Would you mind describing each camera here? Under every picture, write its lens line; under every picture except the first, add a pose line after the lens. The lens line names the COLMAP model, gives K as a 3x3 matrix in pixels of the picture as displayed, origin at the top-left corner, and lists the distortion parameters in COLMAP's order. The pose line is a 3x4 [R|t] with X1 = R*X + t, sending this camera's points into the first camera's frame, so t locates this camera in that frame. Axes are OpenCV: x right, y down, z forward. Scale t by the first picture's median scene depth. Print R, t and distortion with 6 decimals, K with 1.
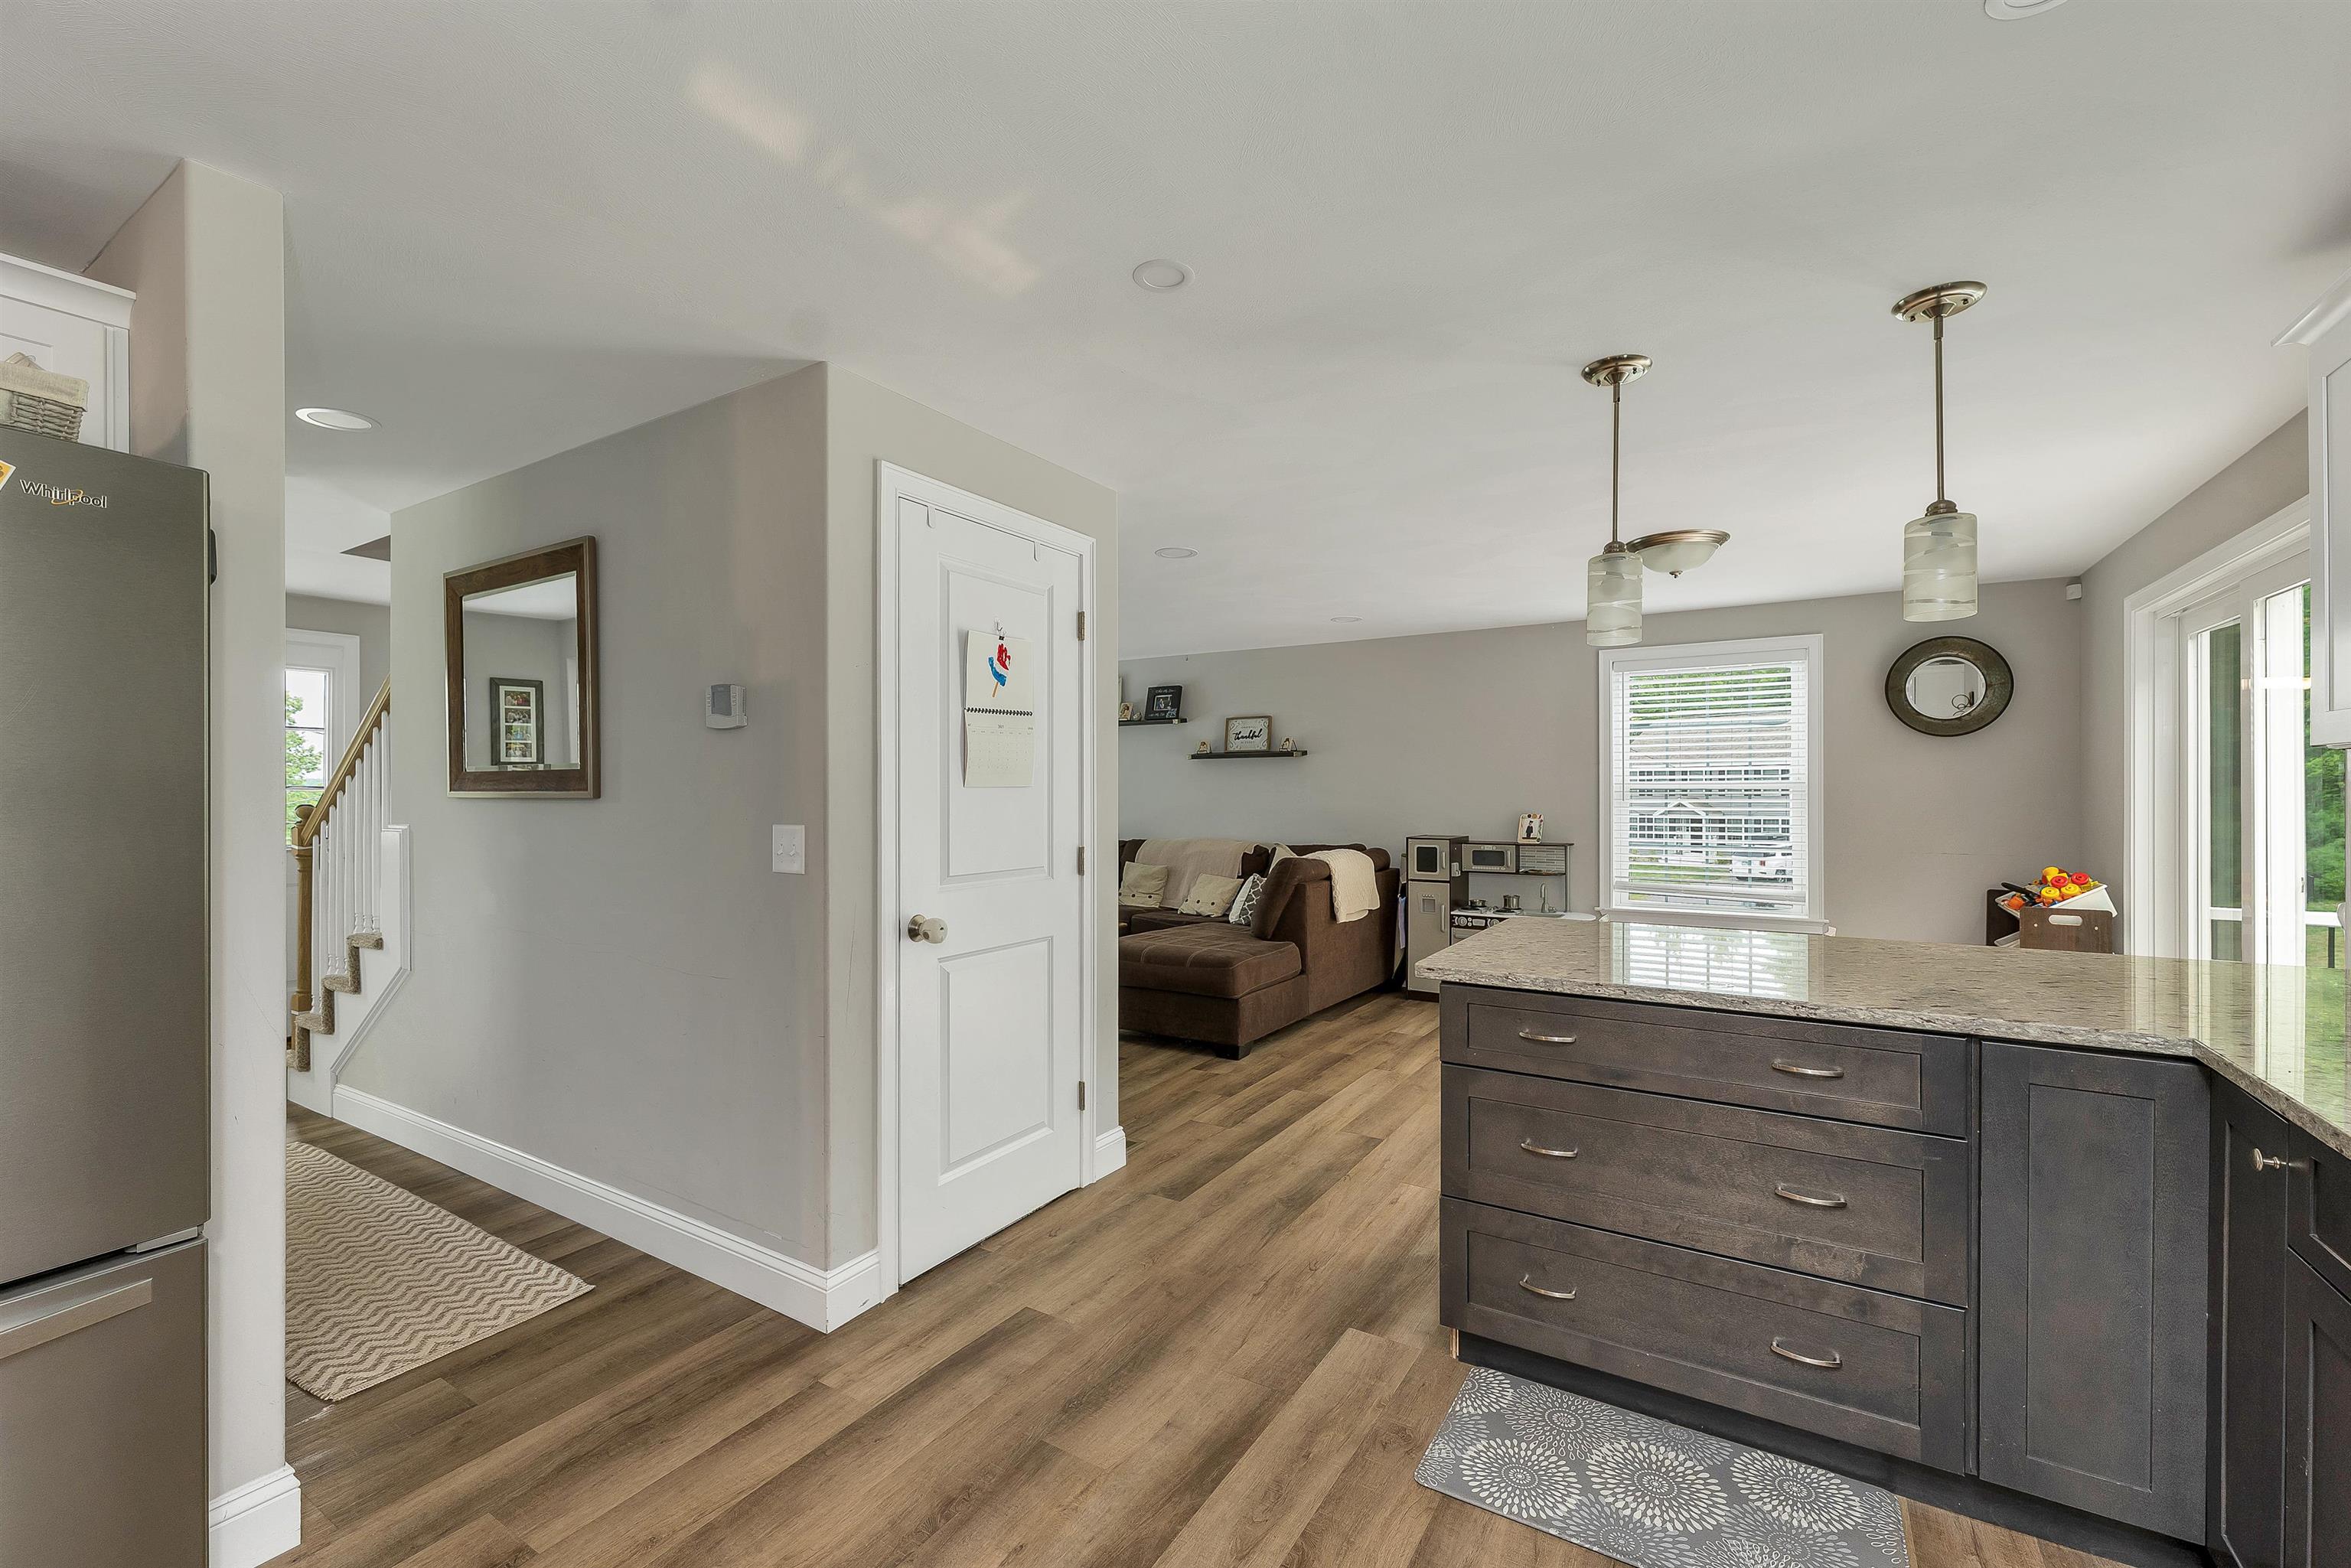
lens RADIAL K [[993.6, 0, 1175.5], [0, 993.6, 784.0], [0, 0, 1]] dist [0.001912, 0.000193]
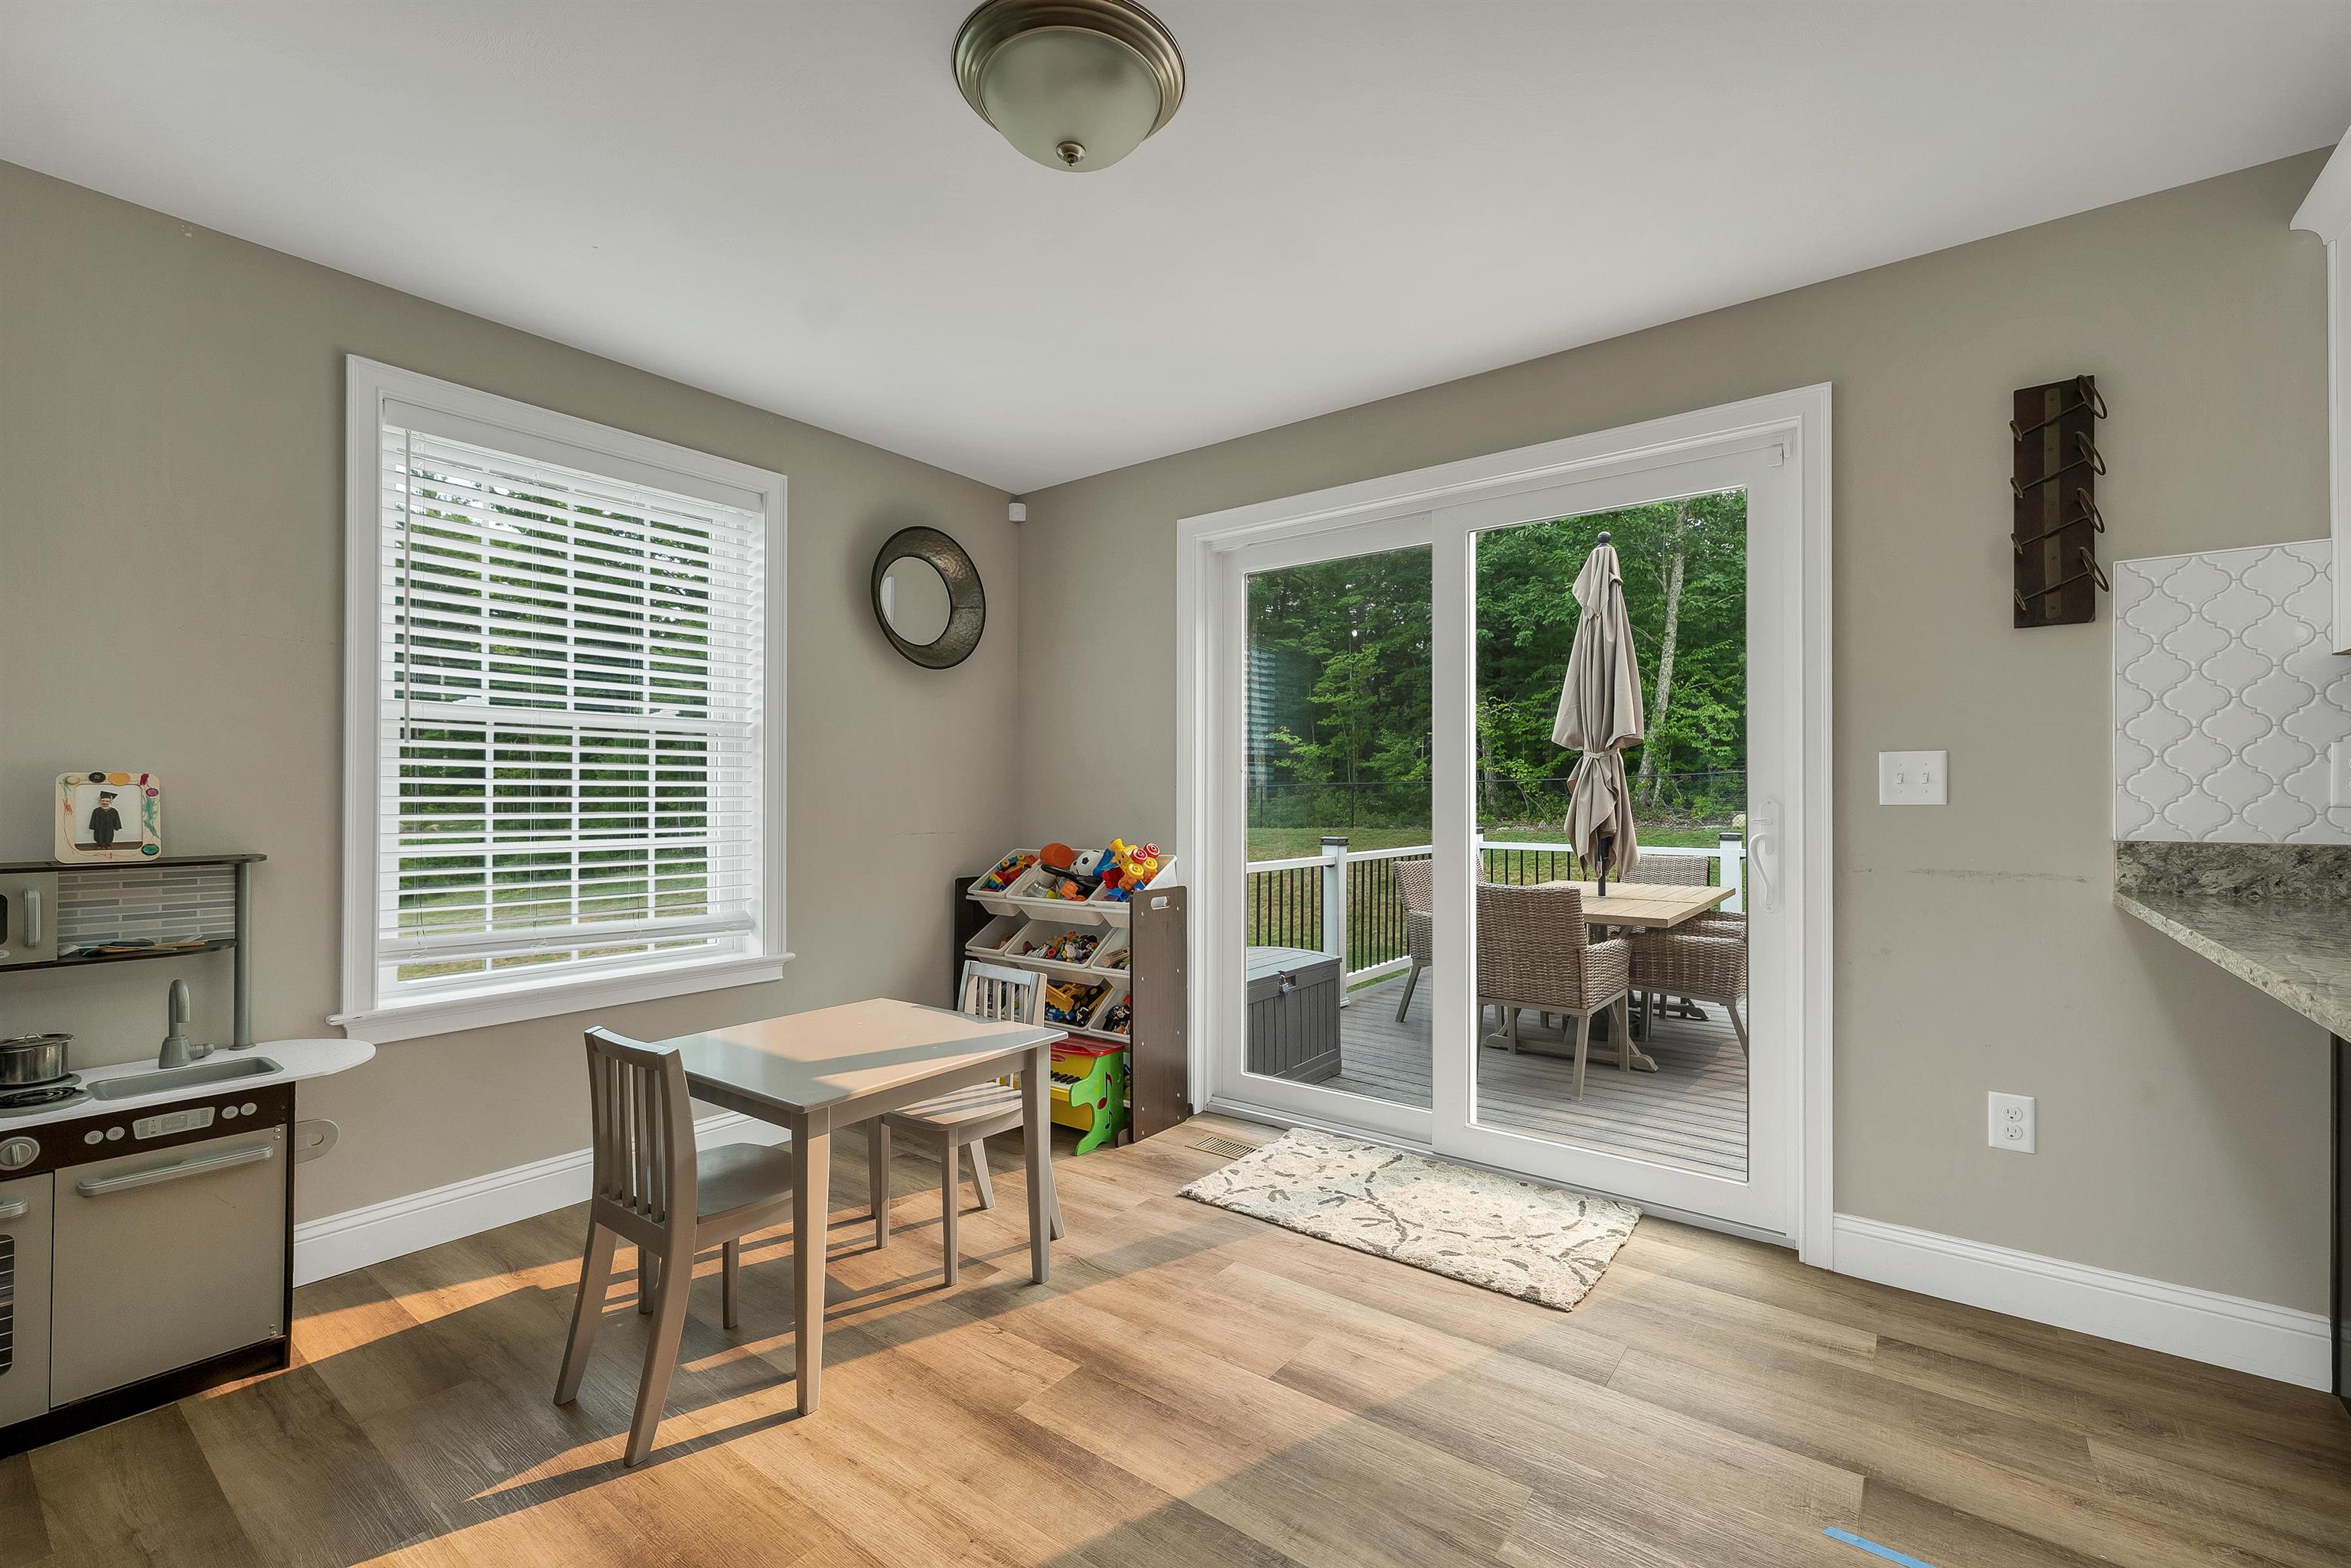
lens RADIAL K [[993.6, 0, 1175.5], [0, 993.6, 784.0], [0, 0, 1]] dist [0.001912, 0.000193]
pose [[0.097029, 0.012883, 0.995198, 0.074238], [-0.010035, 0.999878, -0.011965, 0.036857], [-0.995231, -0.008826, 0.097147, 0.660884]]
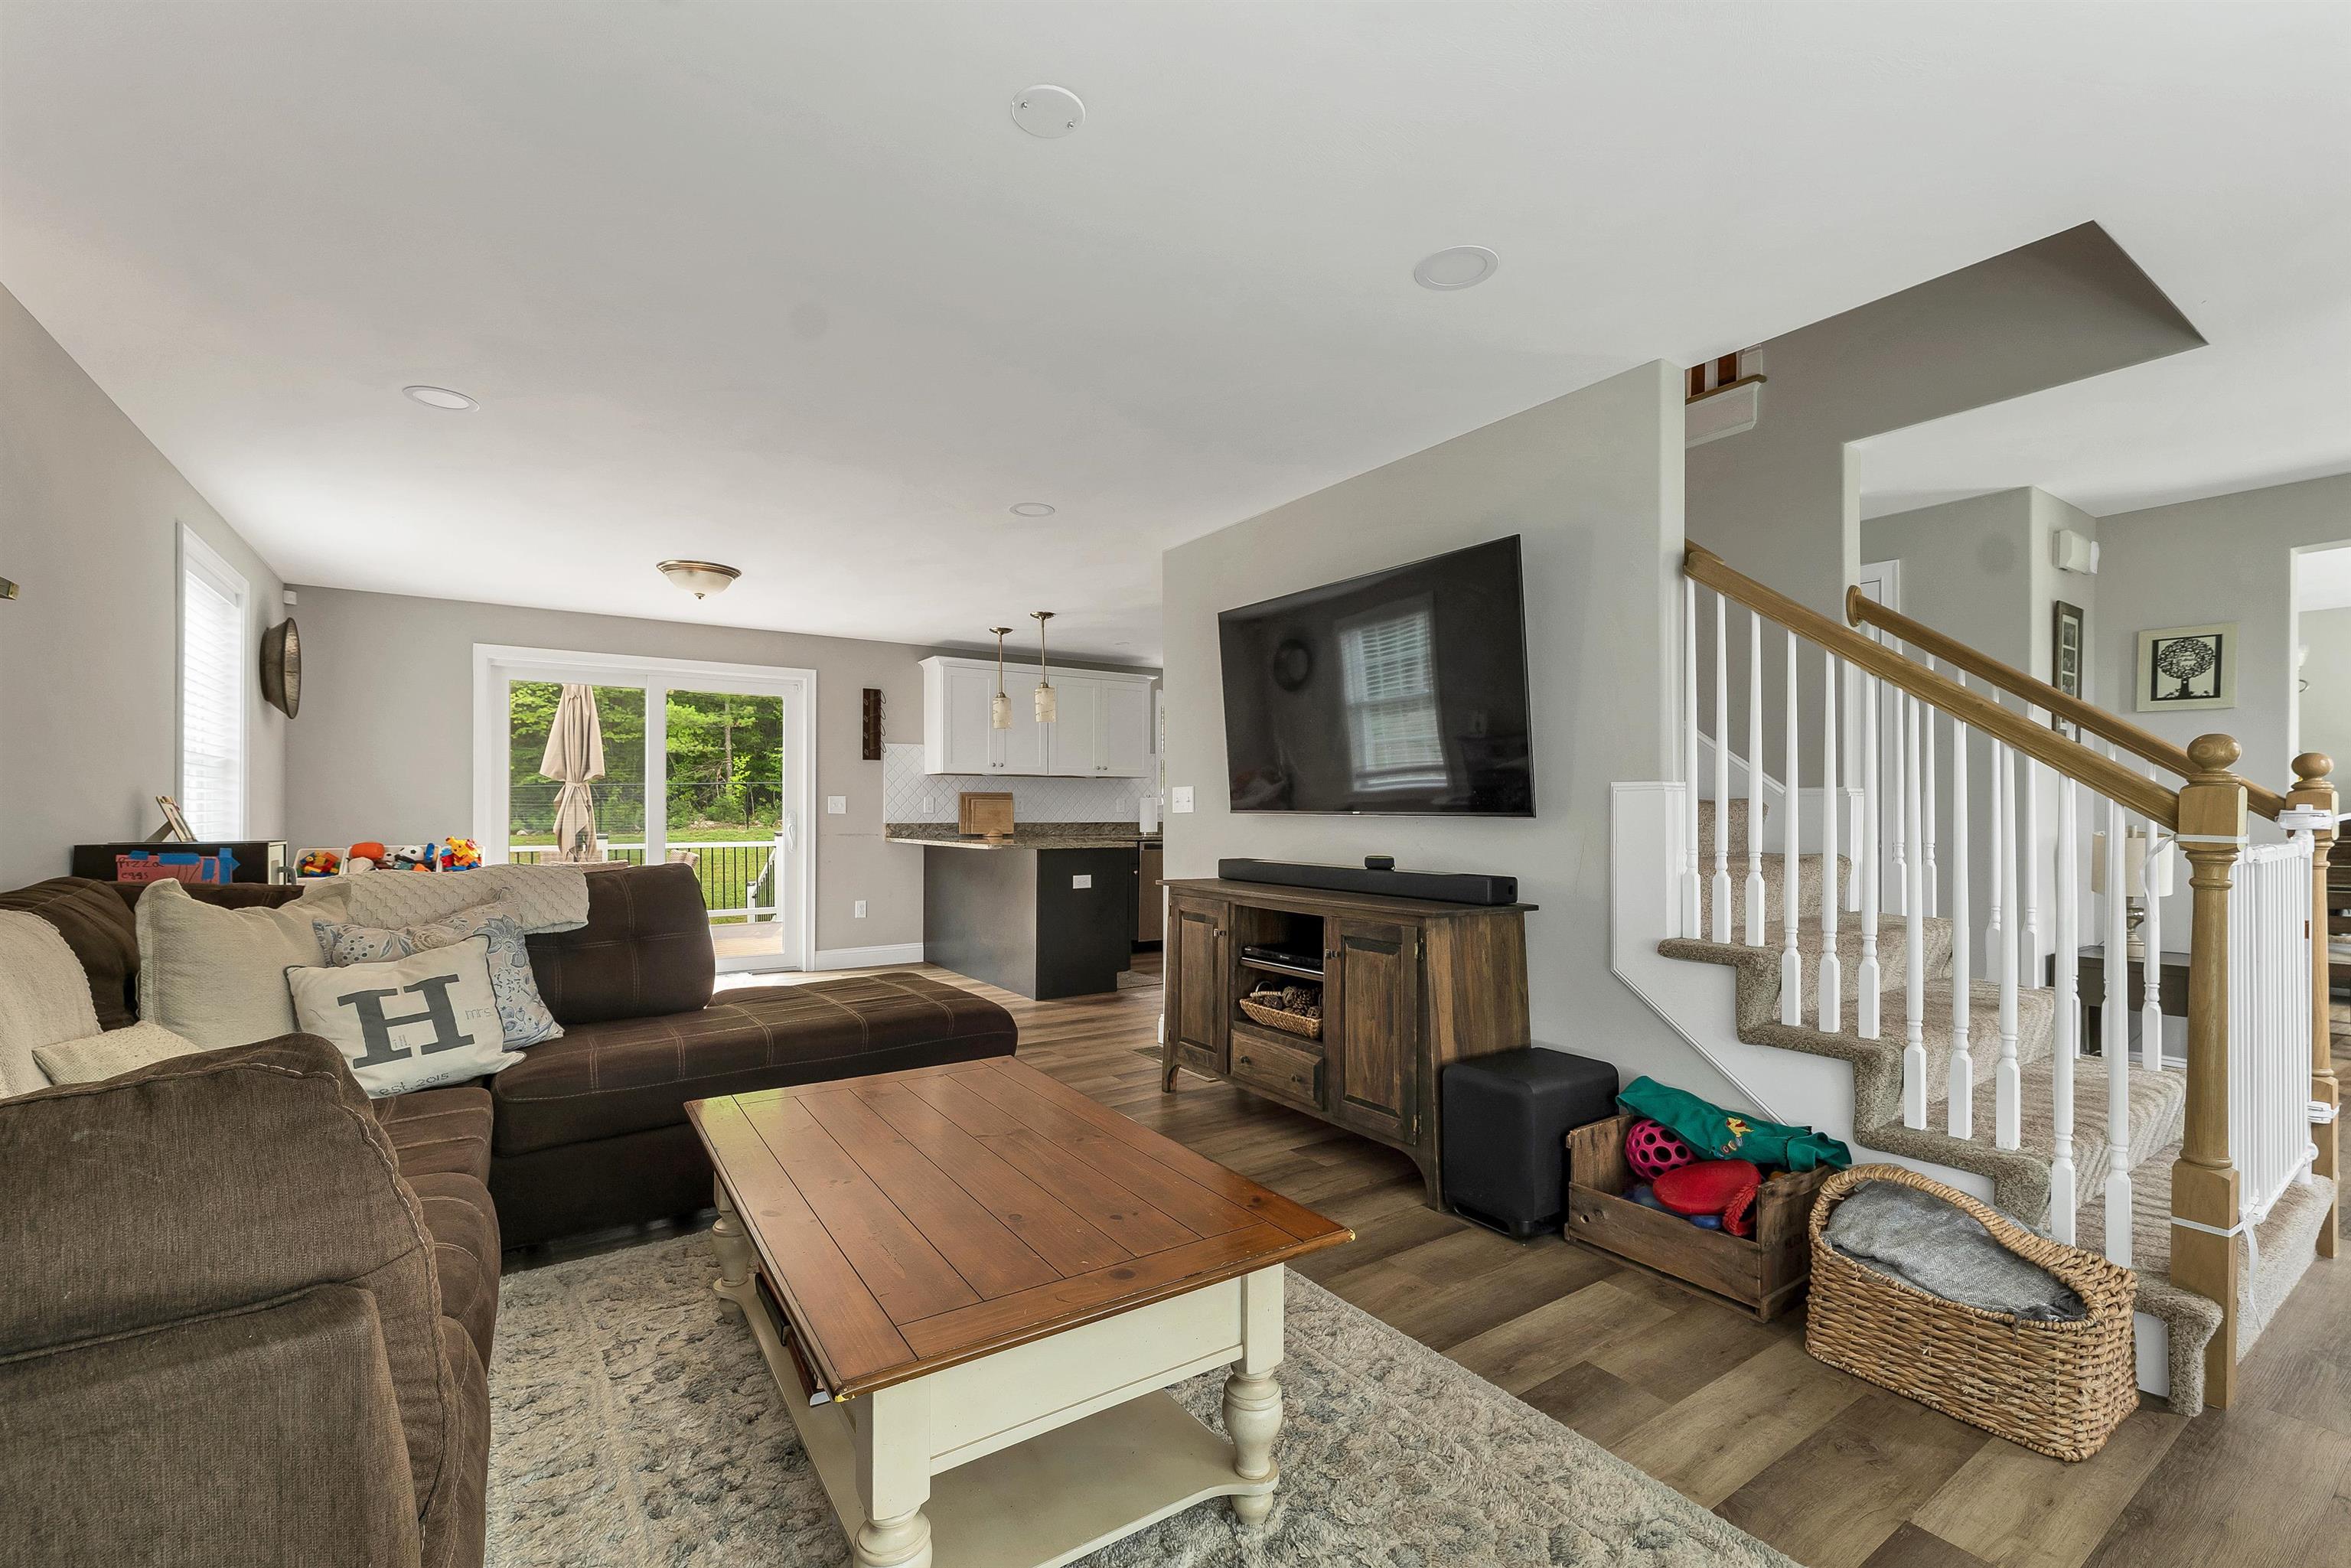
lens RADIAL K [[993.6, 0, 1175.5], [0, 993.6, 784.0], [0, 0, 1]] dist [0.001912, 0.000193]
pose [[-0.913114, 0.011686, 0.407536, -0.383310], [-0.003526, 0.999325, -0.036556, 0.044729], [-0.407688, -0.034817, -0.912457, 1.353610]]
